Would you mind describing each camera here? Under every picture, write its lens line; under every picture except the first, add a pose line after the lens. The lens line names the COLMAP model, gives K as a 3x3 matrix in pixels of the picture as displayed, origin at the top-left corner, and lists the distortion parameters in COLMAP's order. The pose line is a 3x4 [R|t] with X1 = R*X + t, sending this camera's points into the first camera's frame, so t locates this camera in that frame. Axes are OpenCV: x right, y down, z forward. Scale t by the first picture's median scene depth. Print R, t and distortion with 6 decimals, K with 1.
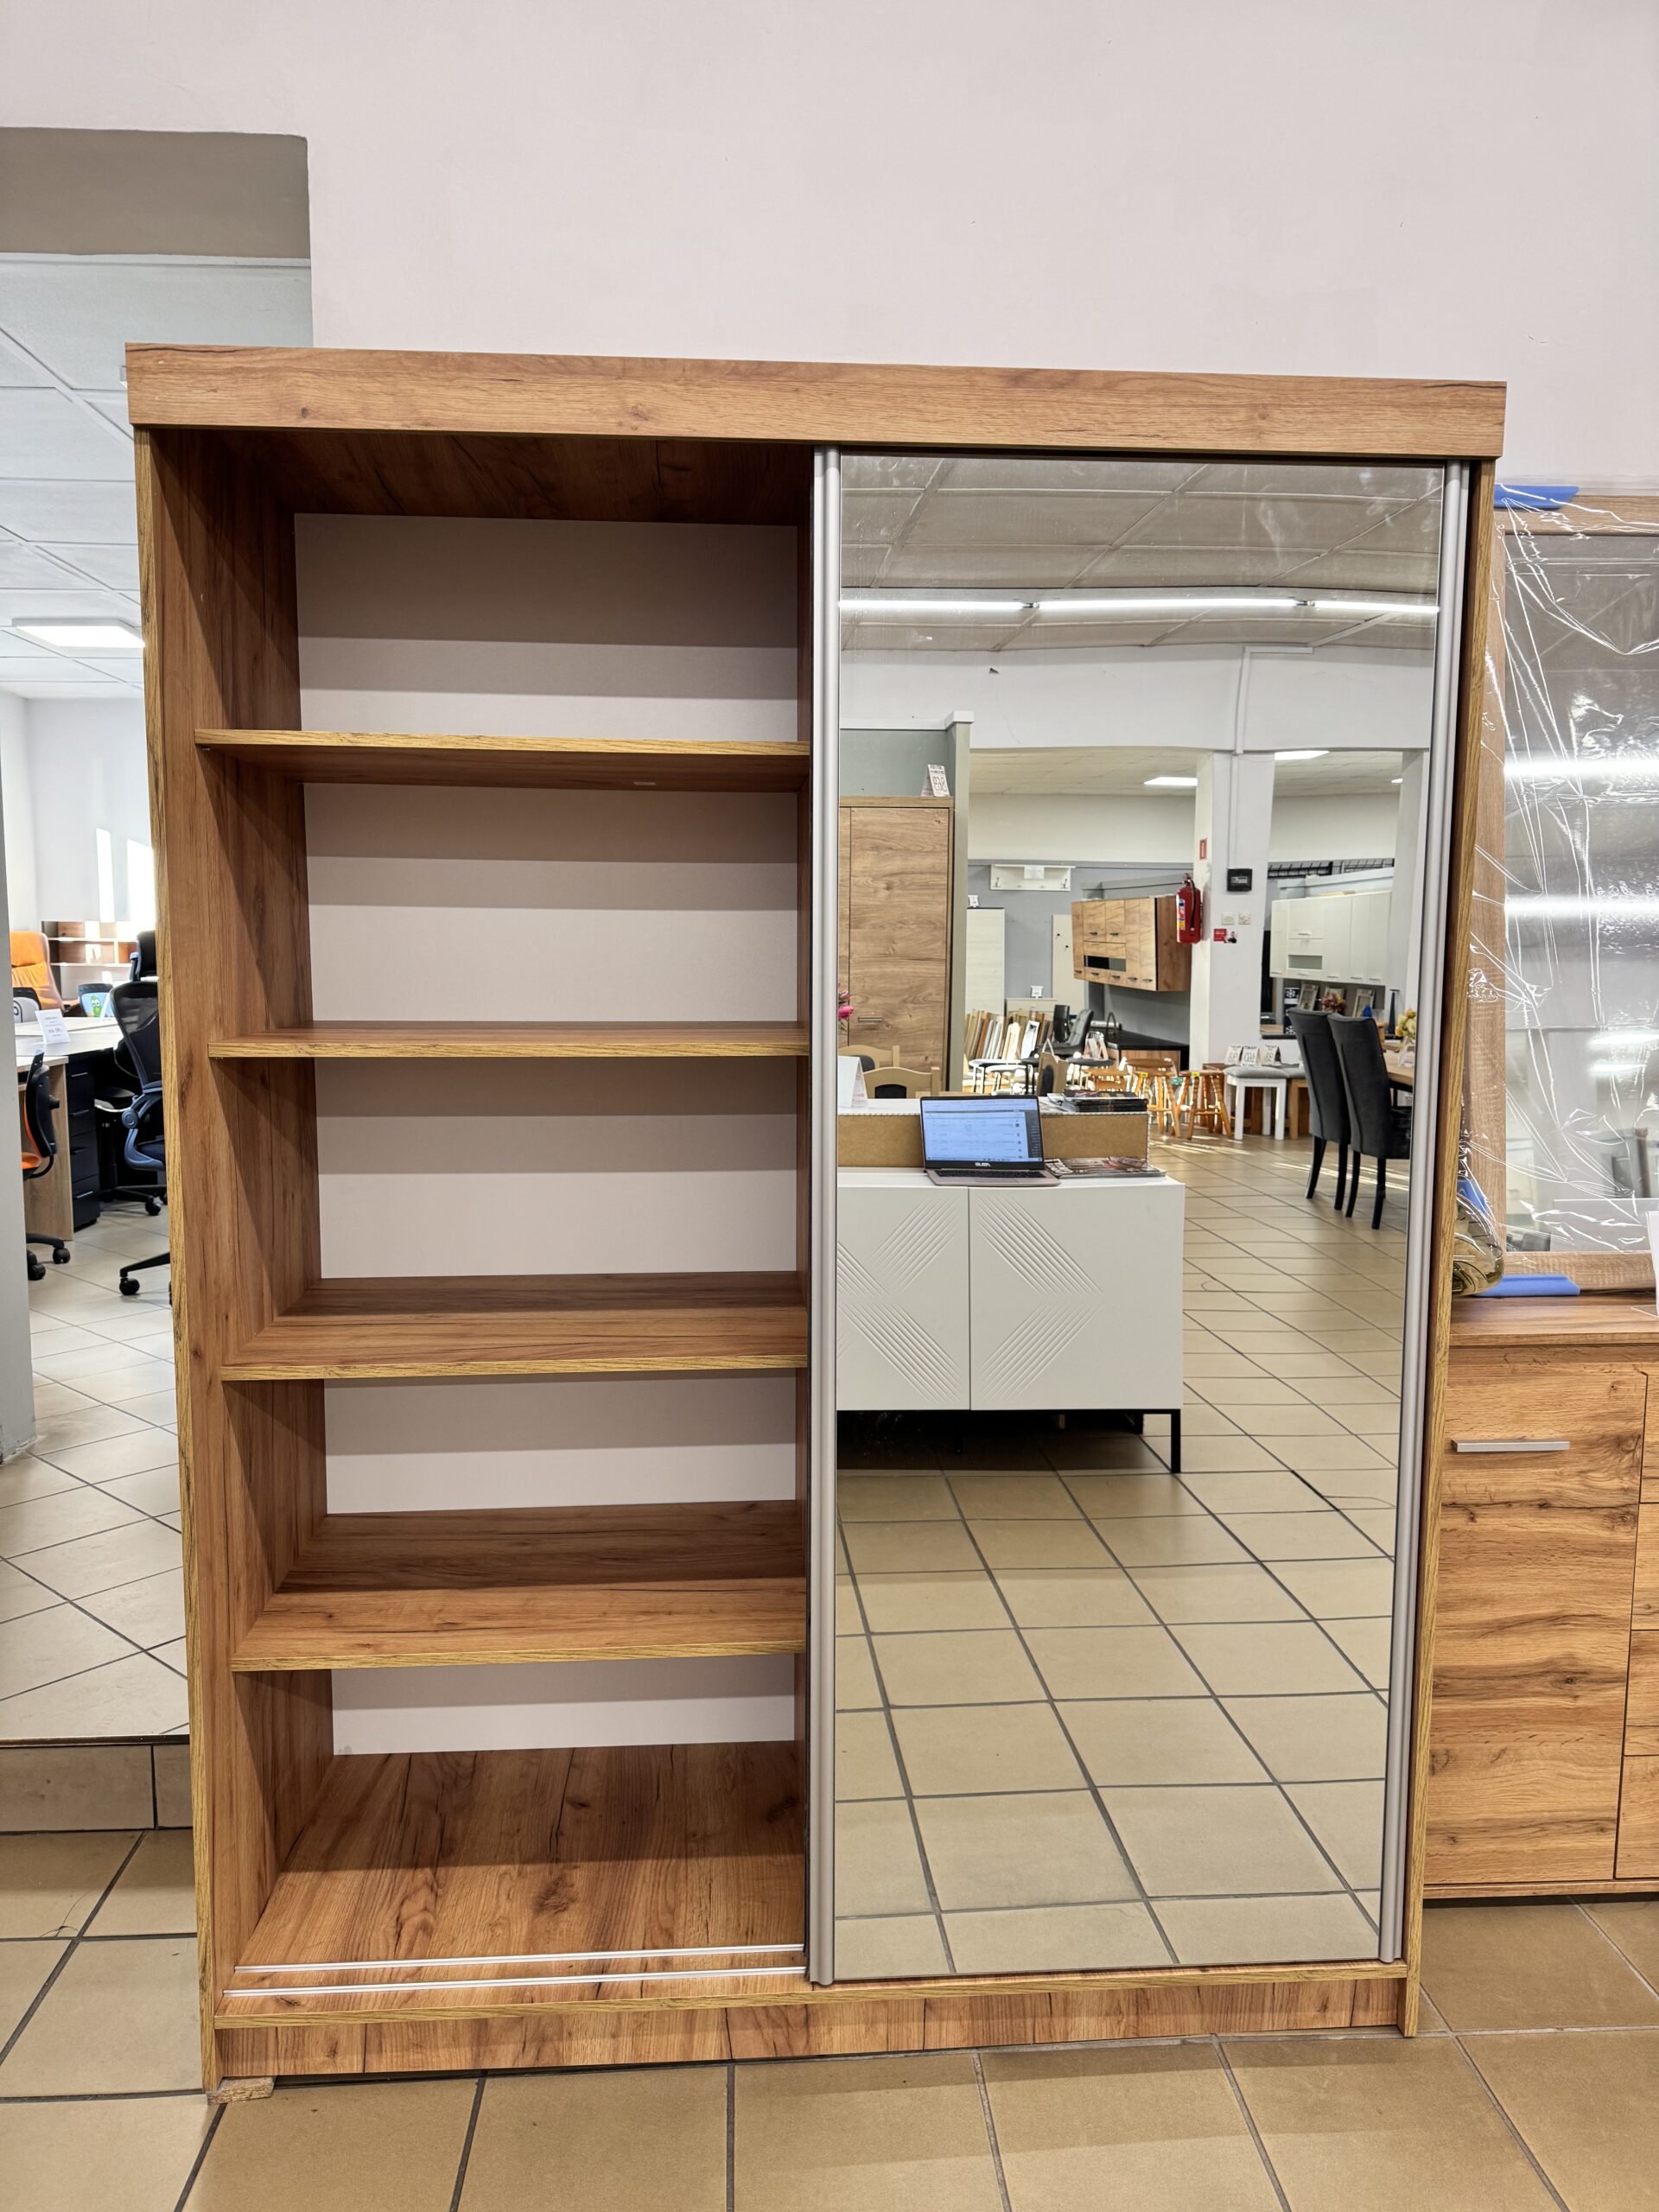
lens RADIAL K [[1552.1, 0, 813.6], [0, 1552.1, 1108.3], [0, 0, 1]] dist [0.034232, -0.030346]
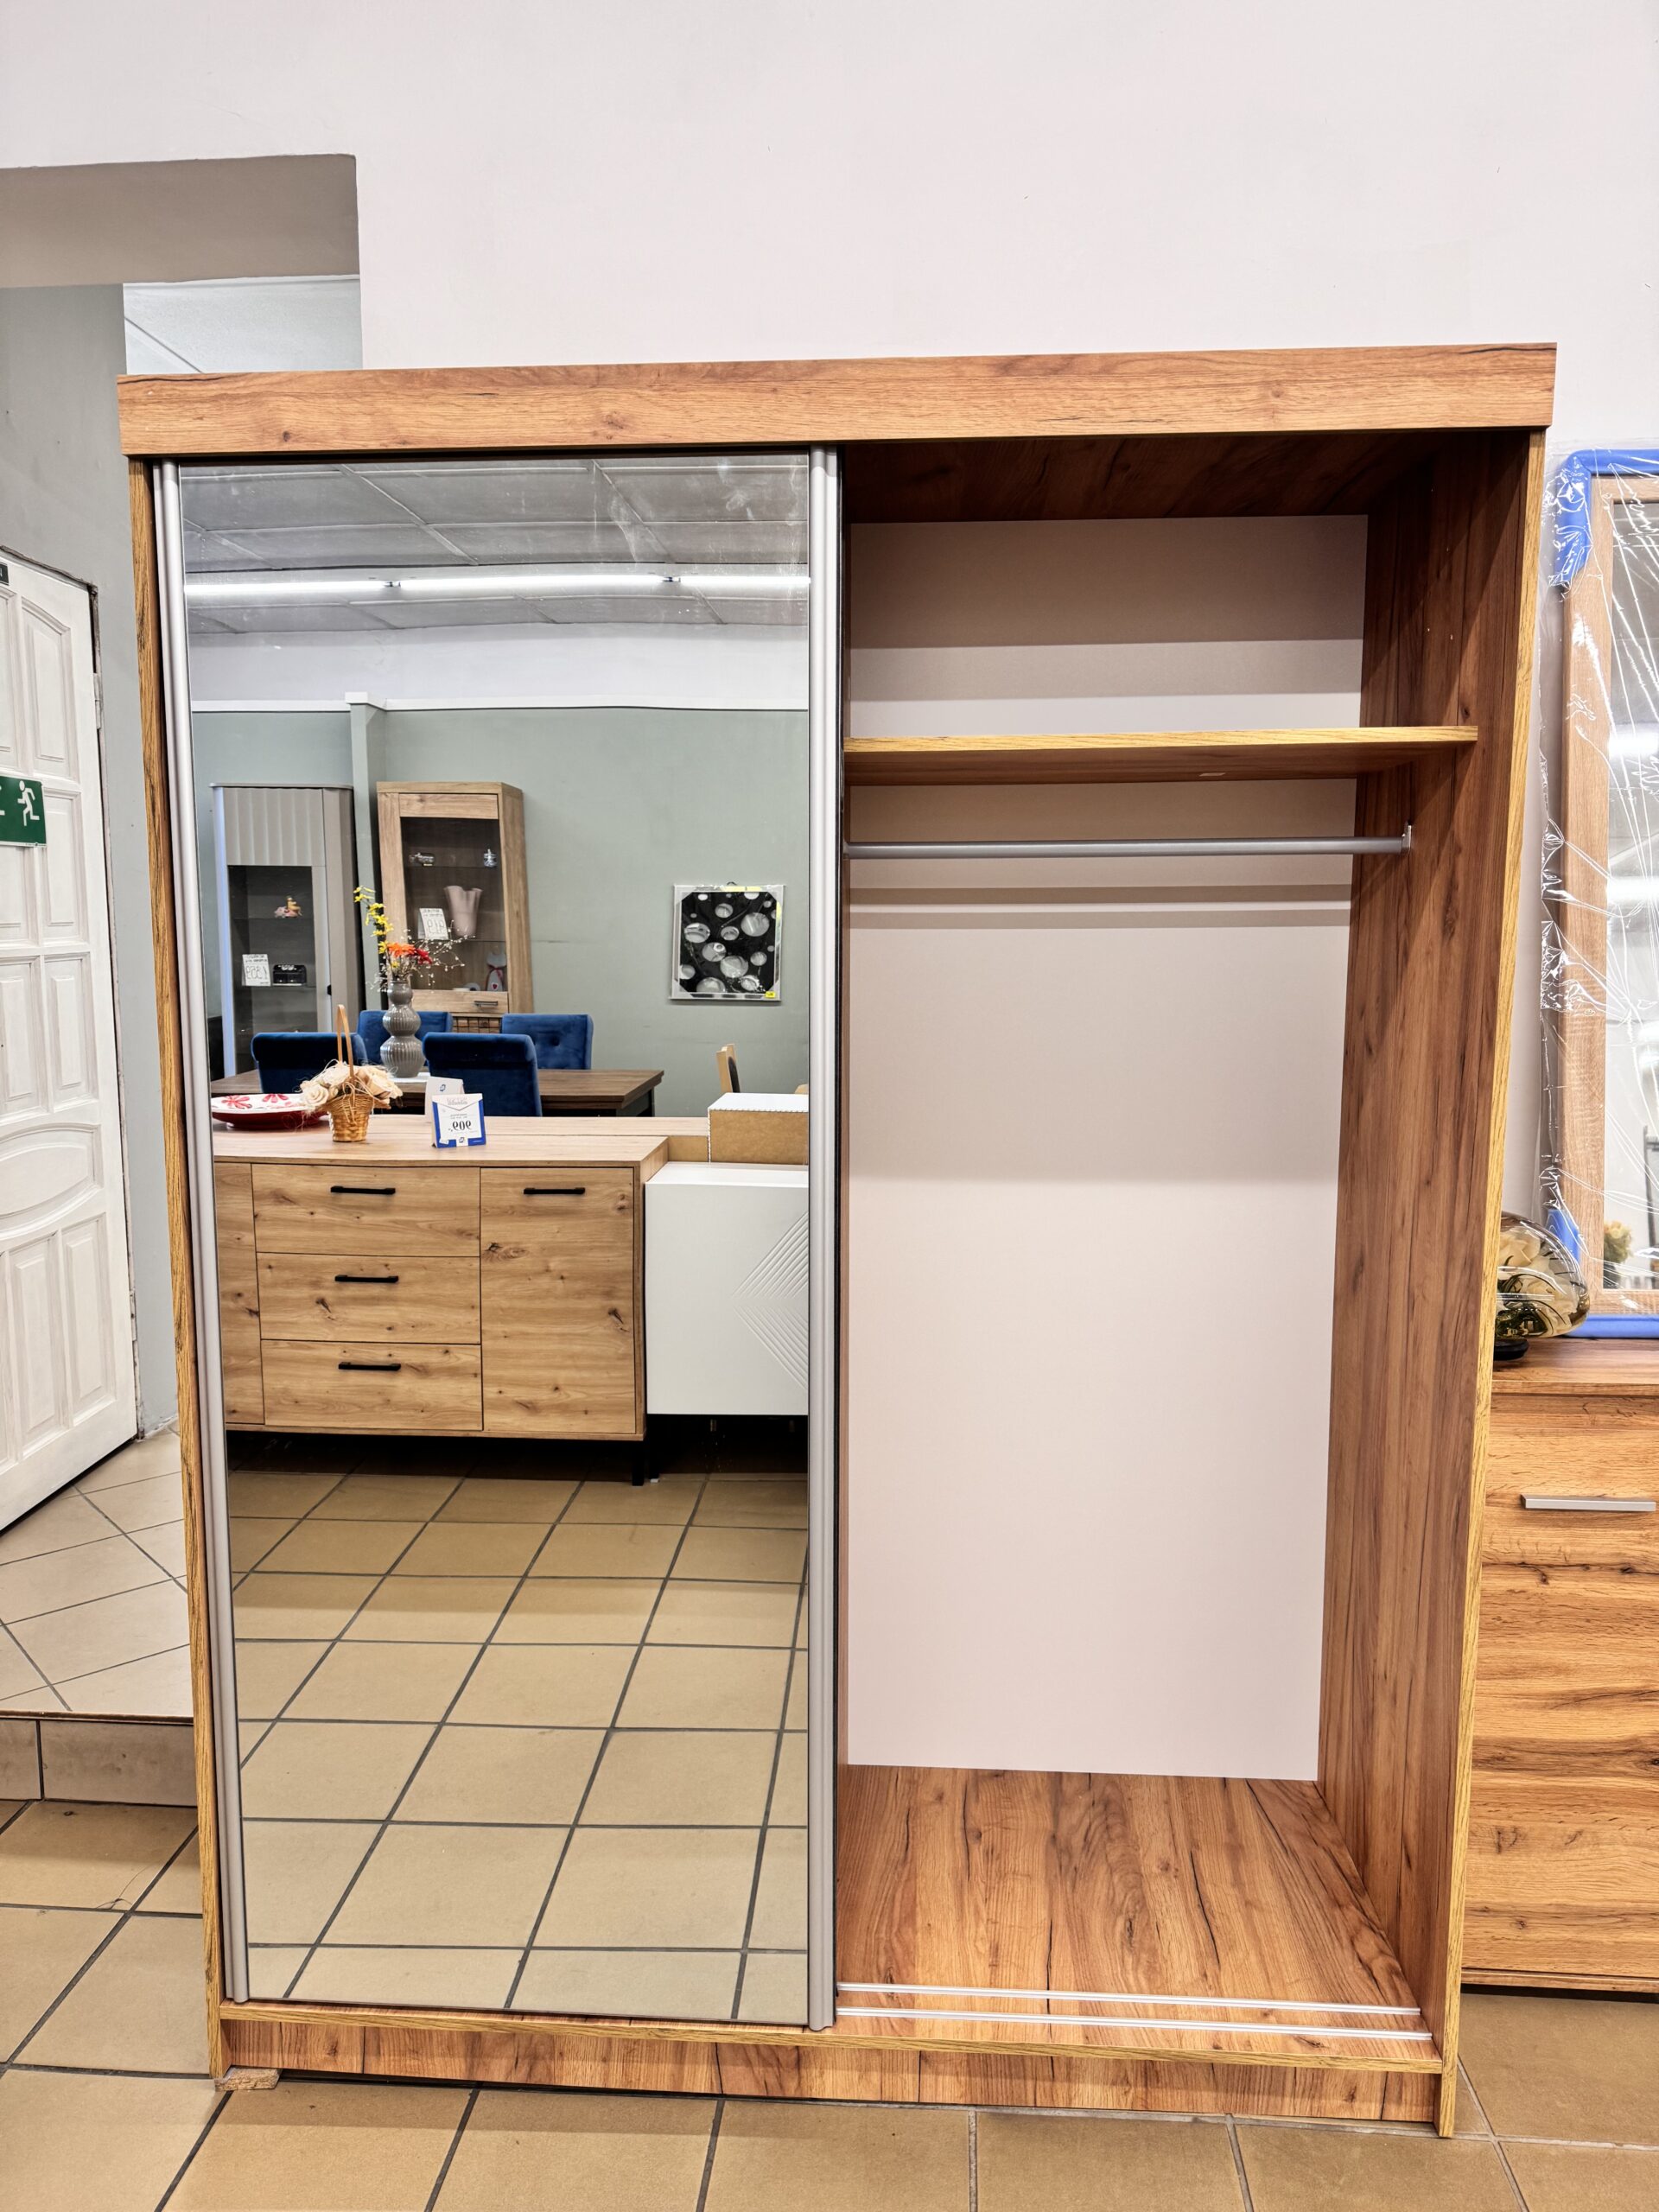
lens RADIAL K [[1552.1, 0, 817.8], [0, 1552.1, 1105.9], [0, 0, 1]] dist [0.034232, -0.030346]
pose [[0.991429, 0.012264, -0.130068, 0.126943], [-0.010962, 0.999882, 0.010721, -0.024671], [0.130184, -0.009203, 0.991447, 0.037337]]
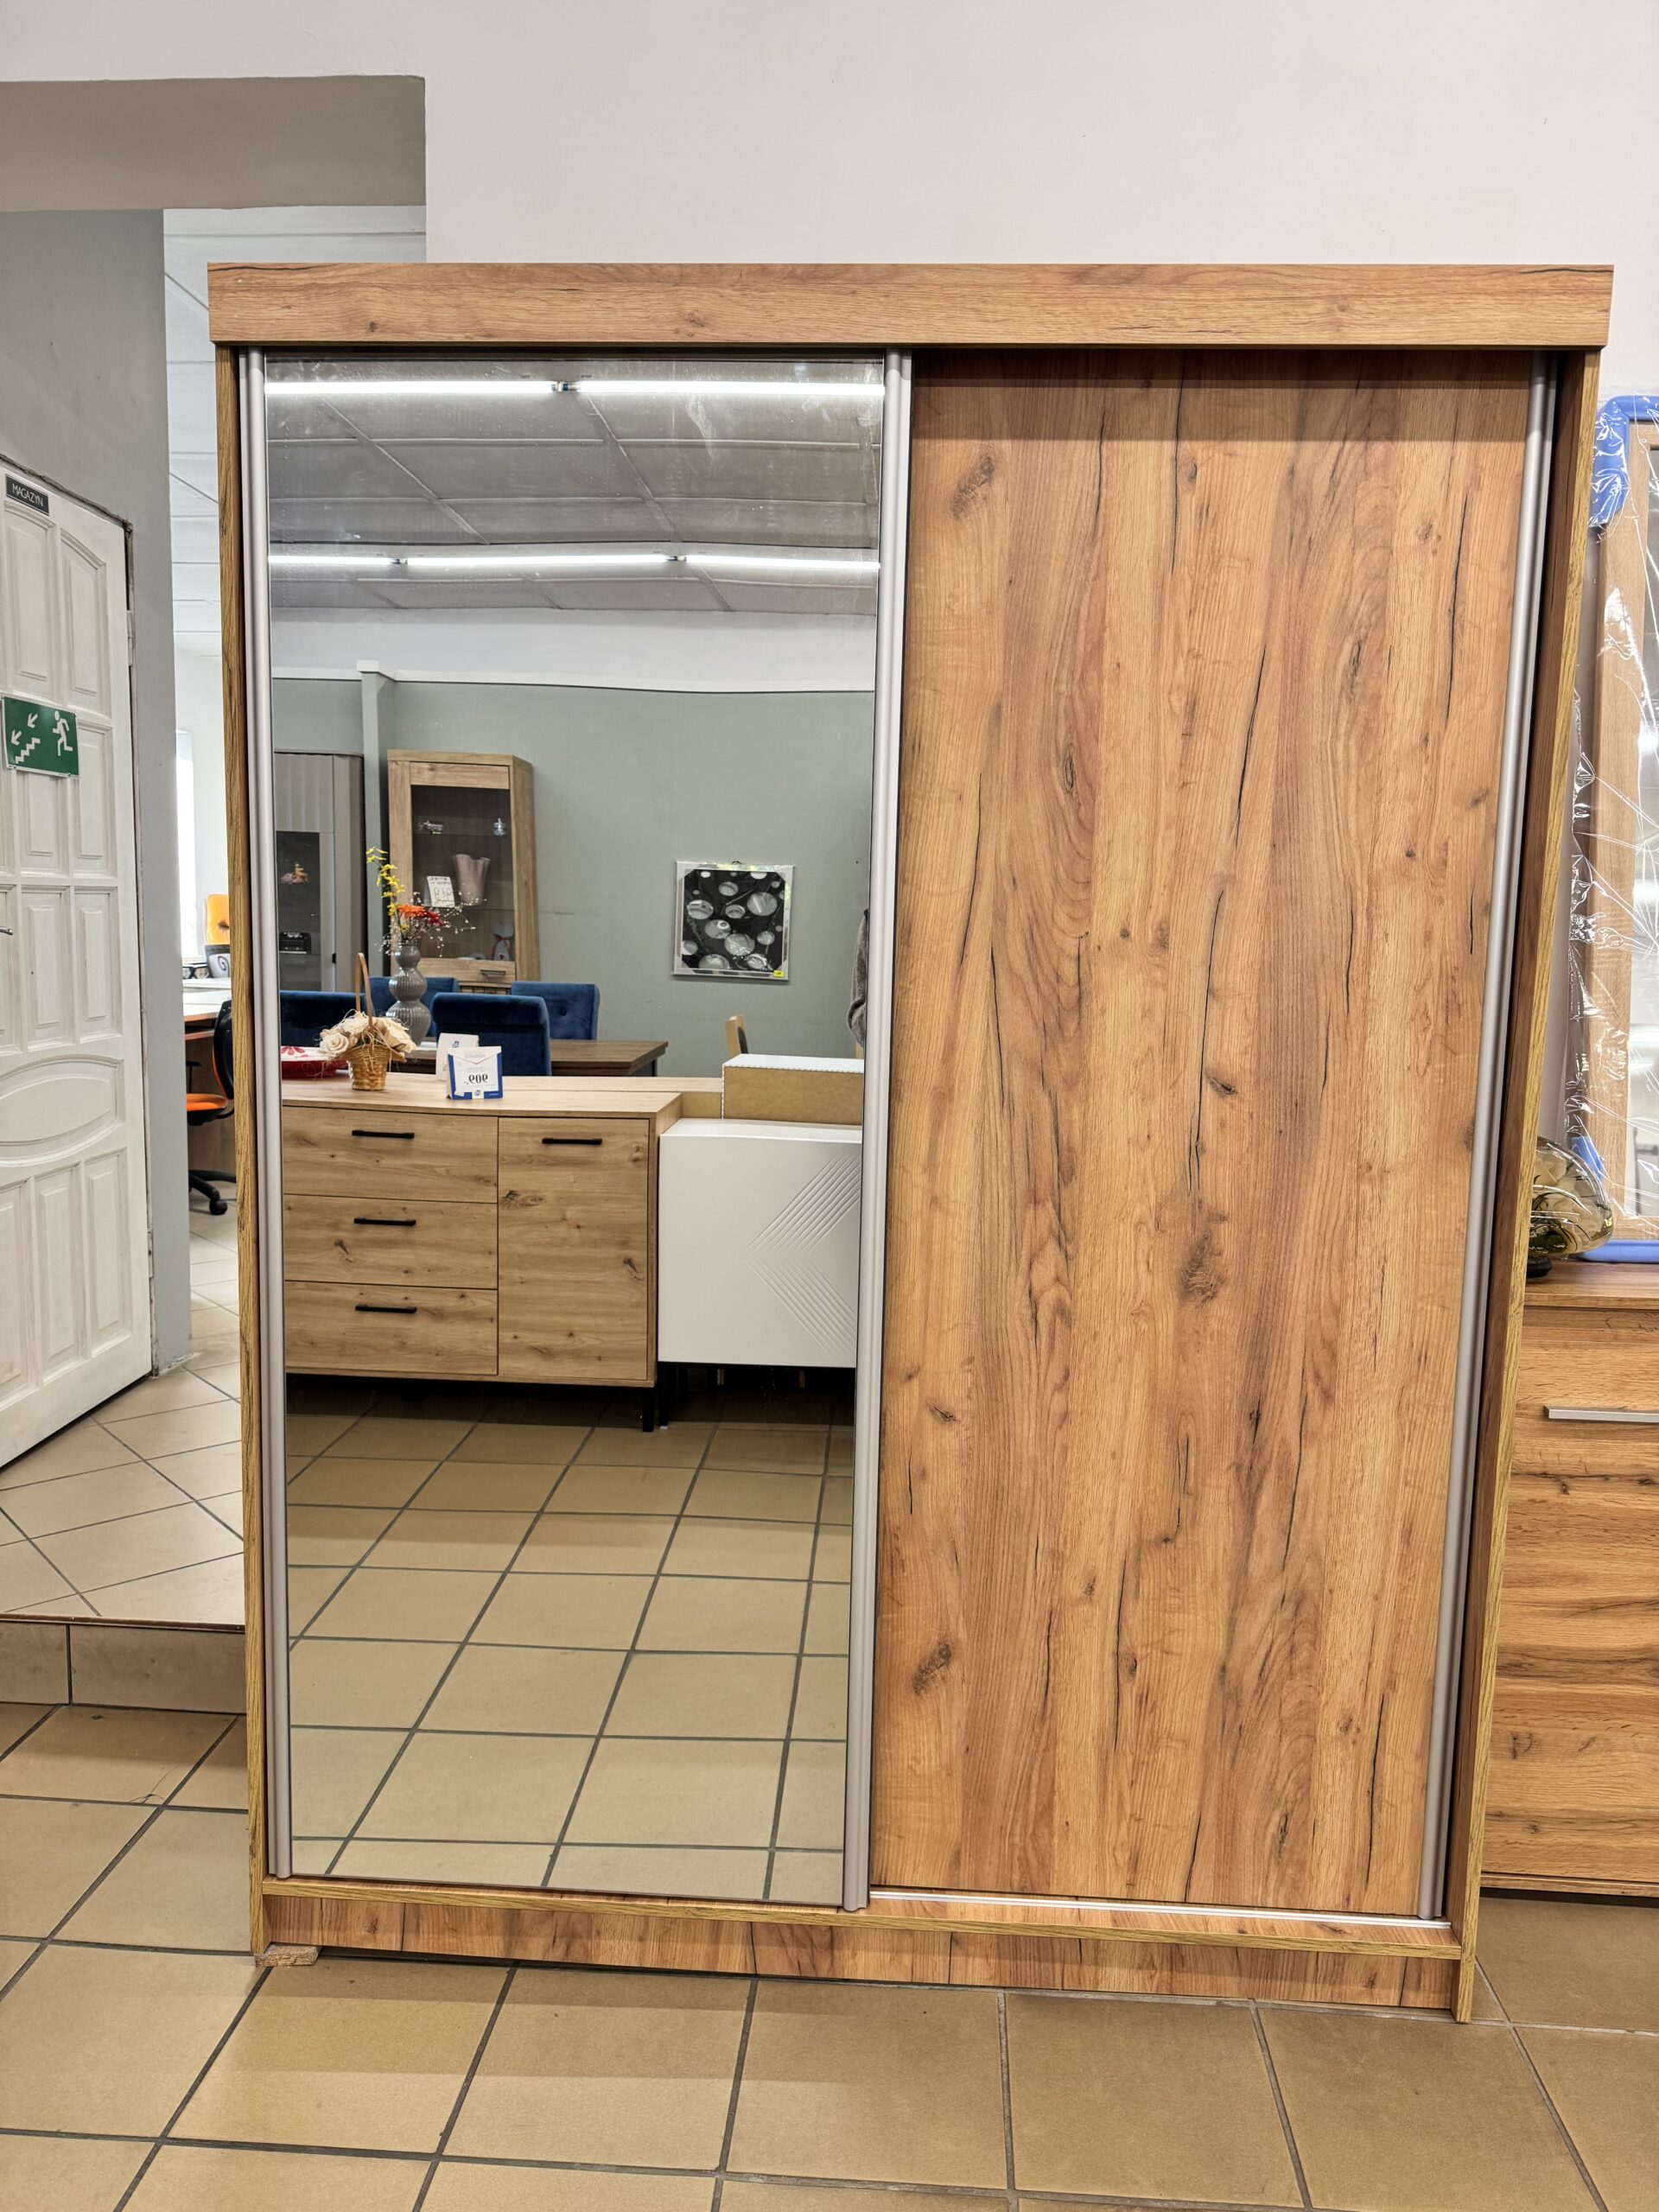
lens RADIAL K [[1552.1, 0, 824.9], [0, 1552.1, 1103.9], [0, 0, 1]] dist [0.034232, -0.030346]
pose [[0.992574, 0.033034, -0.117068, 0.090099], [-0.032285, 0.999444, 0.008291, 0.039656], [0.117277, -0.004450, 0.993089, 0.011159]]
